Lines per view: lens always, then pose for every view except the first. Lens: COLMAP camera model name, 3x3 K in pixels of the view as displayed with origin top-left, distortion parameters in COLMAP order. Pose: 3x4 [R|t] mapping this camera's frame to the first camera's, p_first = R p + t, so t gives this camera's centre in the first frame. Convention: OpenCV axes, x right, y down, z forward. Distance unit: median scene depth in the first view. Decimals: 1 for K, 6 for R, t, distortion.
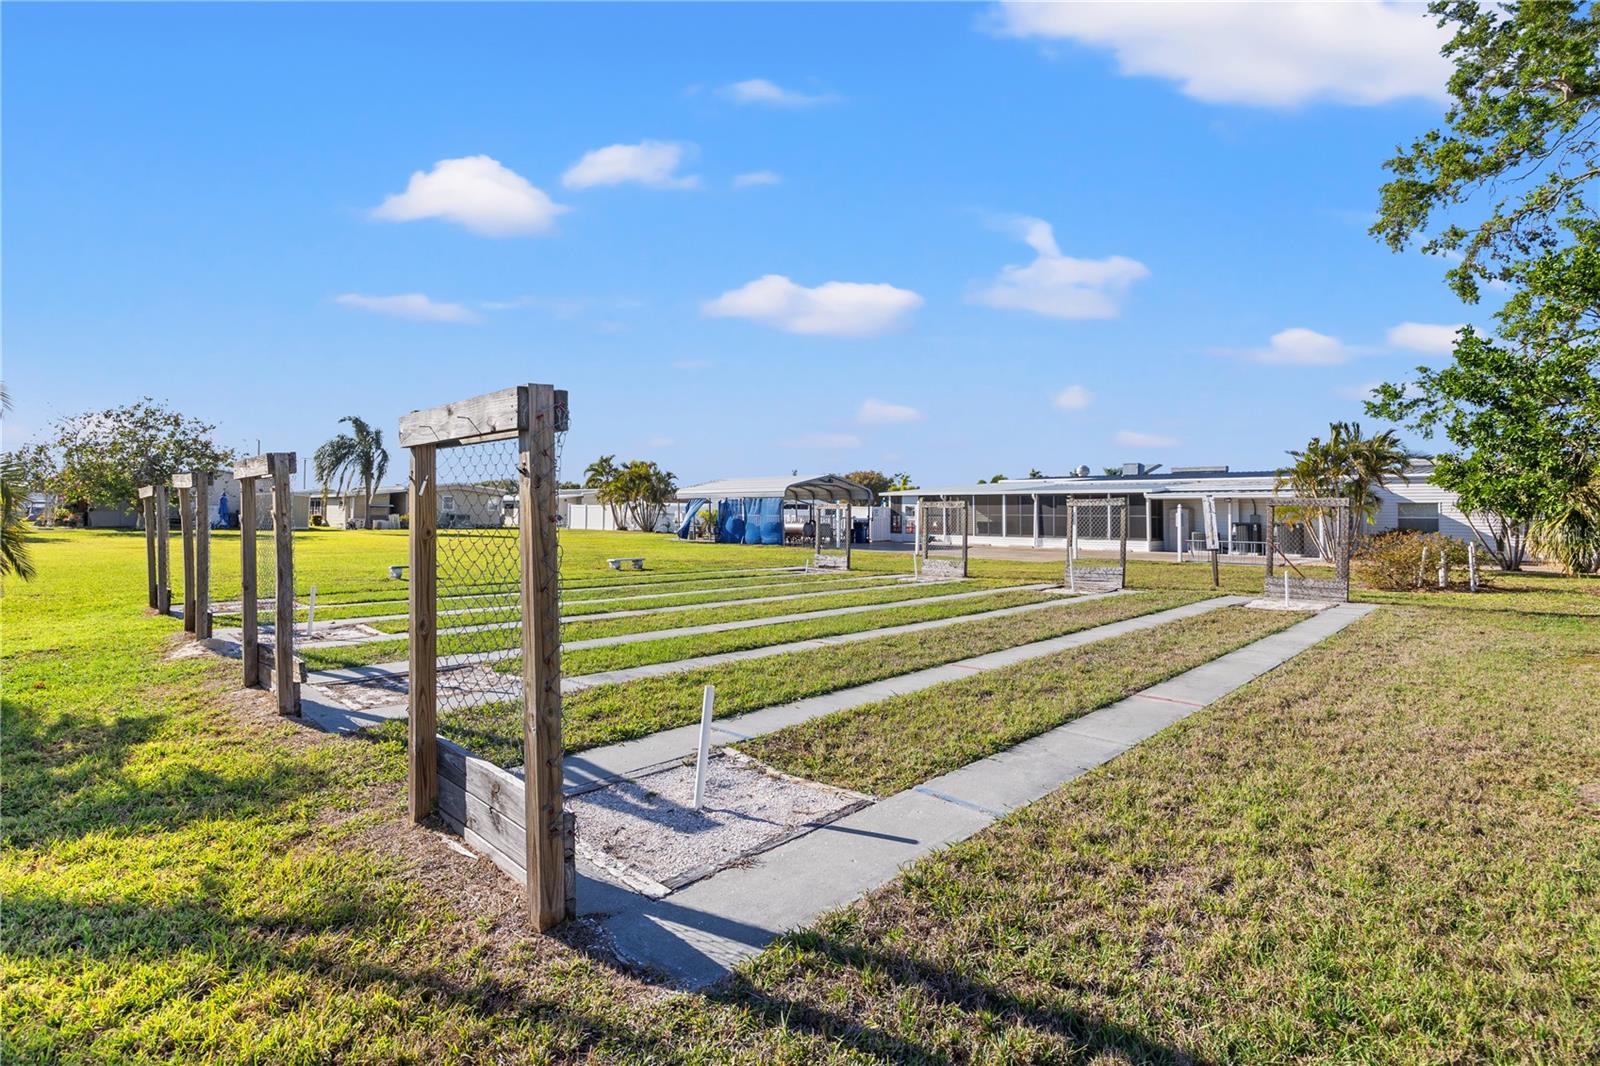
lens RADIAL K [[772.4, 0, 799.2], [0, 772.4, 529.5], [0, 0, 1]] dist [-0.002116, -0.000654]
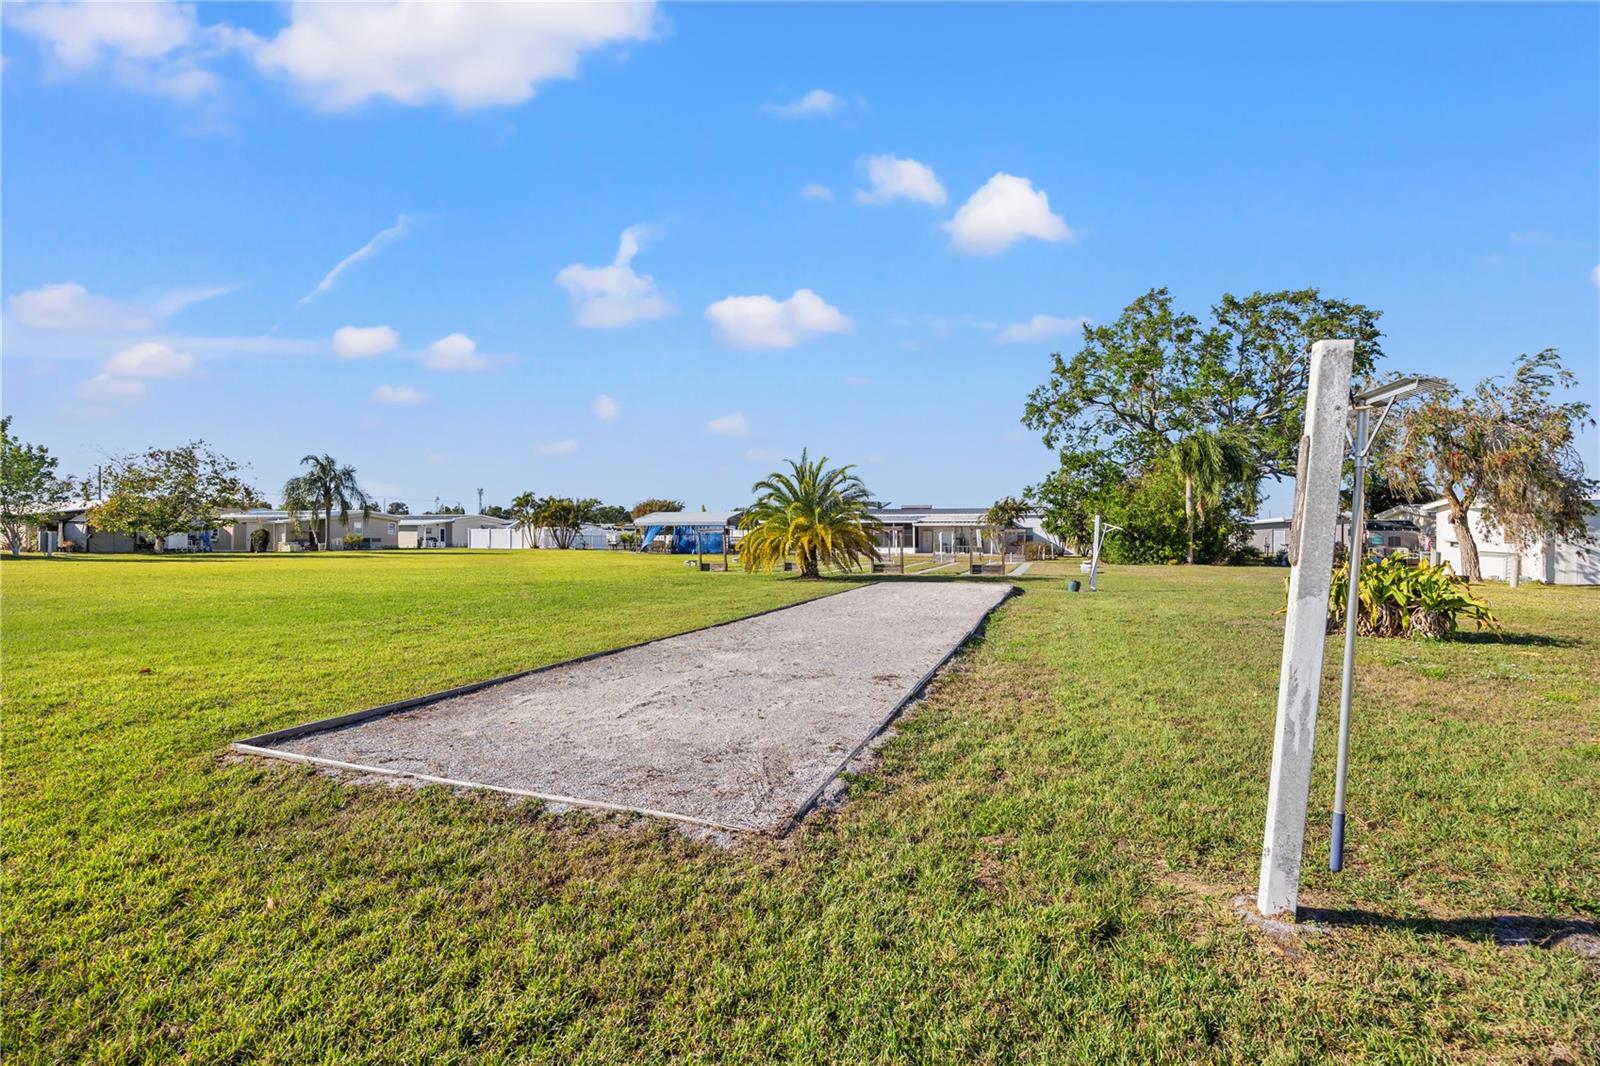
lens RADIAL K [[772.4, 0, 797.9], [0, 772.4, 538.2], [0, 0, 1]] dist [-0.002116, -0.000654]
pose [[0.911086, -0.008919, 0.412120, -0.588249], [0.015076, 0.999818, -0.011690, 0.009180], [-0.411940, 0.016864, 0.911055, -0.612012]]
